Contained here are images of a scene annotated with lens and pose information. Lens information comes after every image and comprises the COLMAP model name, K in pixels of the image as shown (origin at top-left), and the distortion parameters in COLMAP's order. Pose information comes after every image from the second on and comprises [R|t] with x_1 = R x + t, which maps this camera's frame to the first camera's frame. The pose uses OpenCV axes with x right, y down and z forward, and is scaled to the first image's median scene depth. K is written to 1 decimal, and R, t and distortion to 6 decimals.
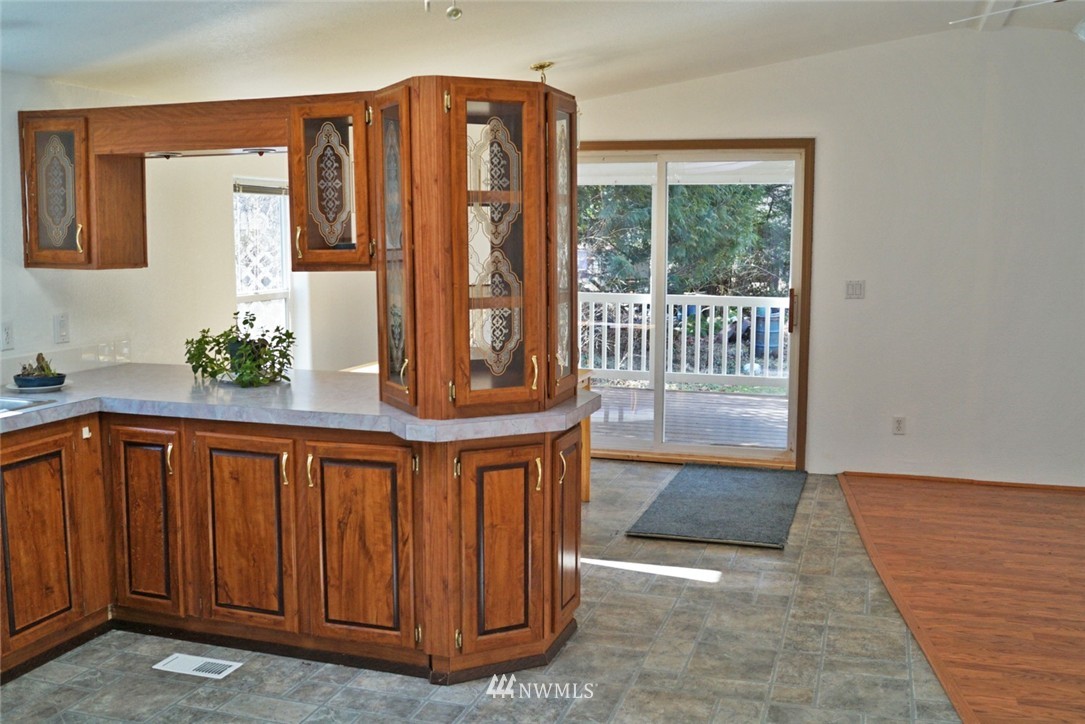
lens RADIAL K [[1073.2, 0, 541.2], [0, 1073.2, 350.6], [0, 0, 1]] dist [-0.067507, 0.000000]
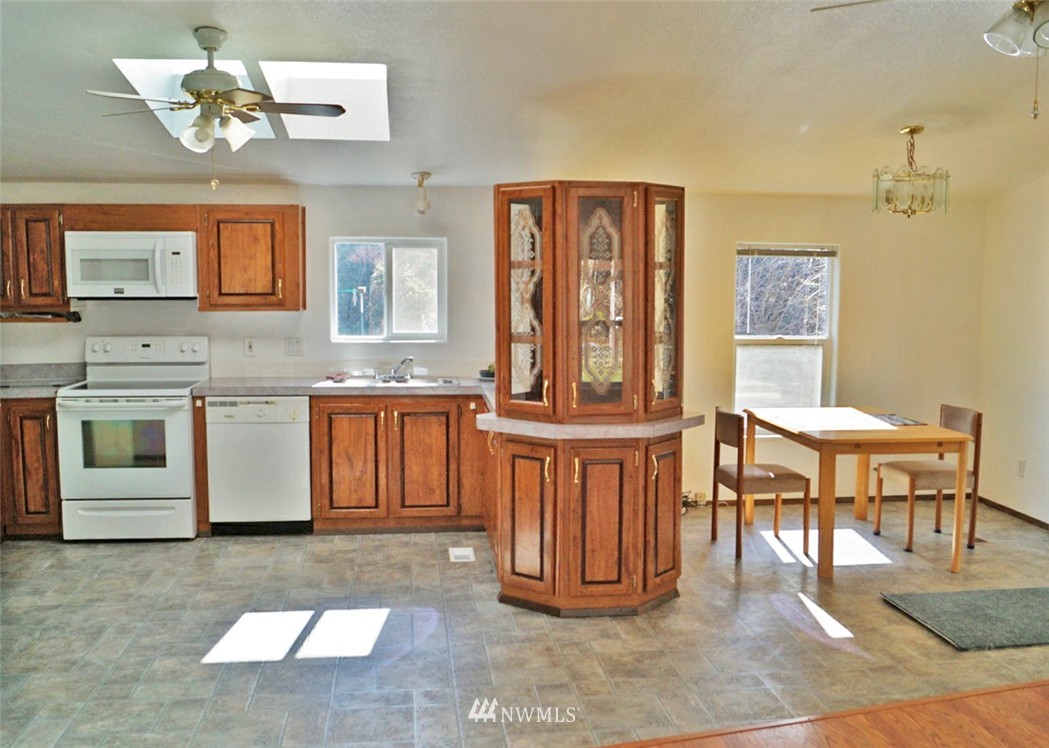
lens RADIAL K [[1039.8, 0, 525.9], [0, 1039.8, 381.5], [0, 0, 1]] dist [-0.074151, 0.000000]
pose [[0.416727, 0.093837, -0.904175, 1.119446], [-0.108285, 0.992700, 0.053116, -0.058808], [0.902559, 0.075774, 0.423846, 0.396547]]
